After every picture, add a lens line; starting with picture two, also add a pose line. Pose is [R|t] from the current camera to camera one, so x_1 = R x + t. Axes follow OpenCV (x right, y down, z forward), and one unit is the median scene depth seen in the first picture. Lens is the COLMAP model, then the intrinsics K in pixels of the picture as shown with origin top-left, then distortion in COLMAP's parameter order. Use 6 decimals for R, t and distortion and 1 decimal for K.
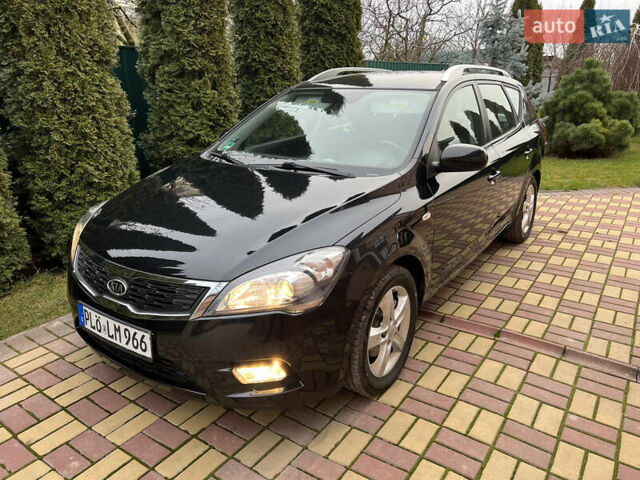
lens RADIAL K [[483.2, 0, 320.0], [0, 483.2, 220.1], [0, 0, 1]] dist [0.005686, -0.005478]
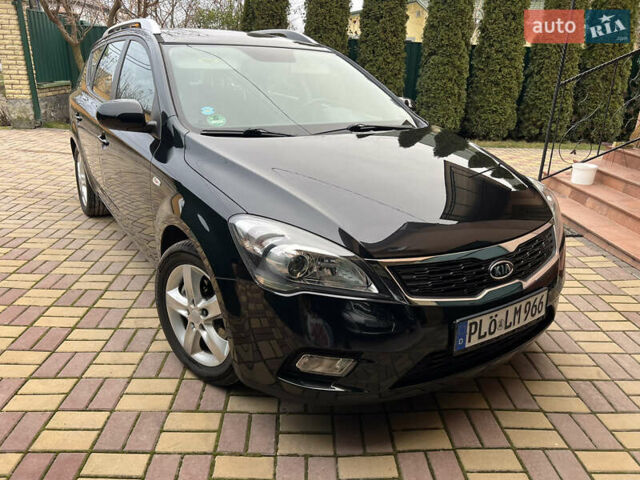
lens RADIAL K [[478.9, 0, 320.0], [0, 478.9, 240.0], [0, 0, 1]] dist [0.002867, -0.009208]
pose [[0.377294, -0.293619, 0.878315, -1.258745], [0.215451, 0.950215, 0.225105, -0.172214], [-0.900683, 0.104303, 0.421771, 0.915778]]
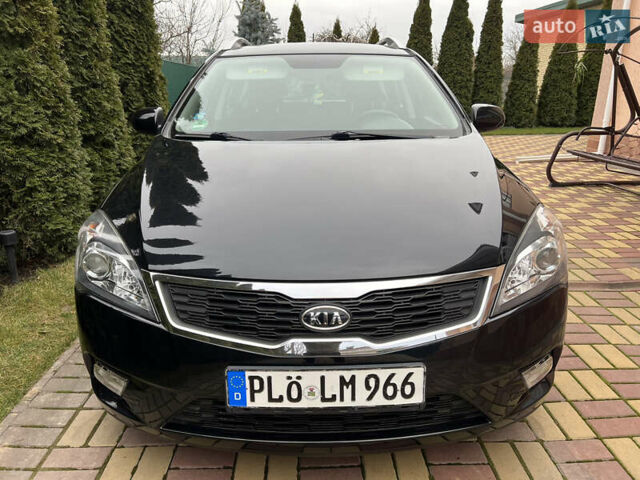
lens RADIAL K [[477.2, 0, 322.5], [0, 477.2, 239.2], [0, 0, 1]] dist [0.004351, -0.009641]
pose [[0.816519, -0.172764, 0.550862, -0.734301], [0.160967, 0.984463, 0.070157, -0.006361], [-0.554424, 0.031386, 0.831643, 0.482217]]
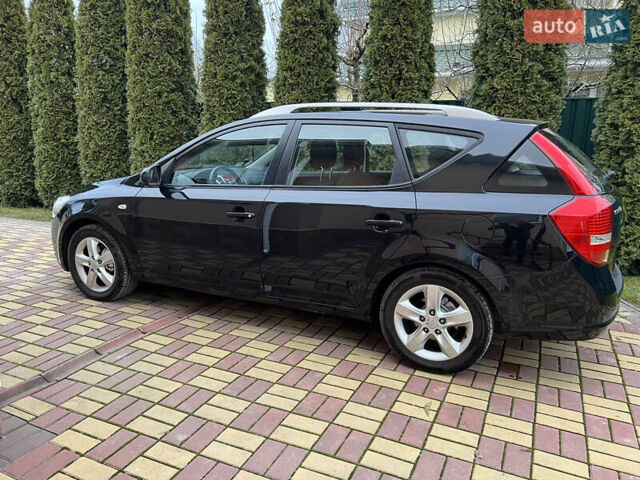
lens RADIAL K [[477.2, 0, 322.5], [0, 477.2, 239.2], [0, 0, 1]] dist [0.004351, -0.009641]
pose [[0.205629, 0.254596, -0.944933, 2.063244], [-0.293101, 0.937265, 0.188747, -0.432828], [0.933707, 0.238149, 0.267352, 1.446865]]
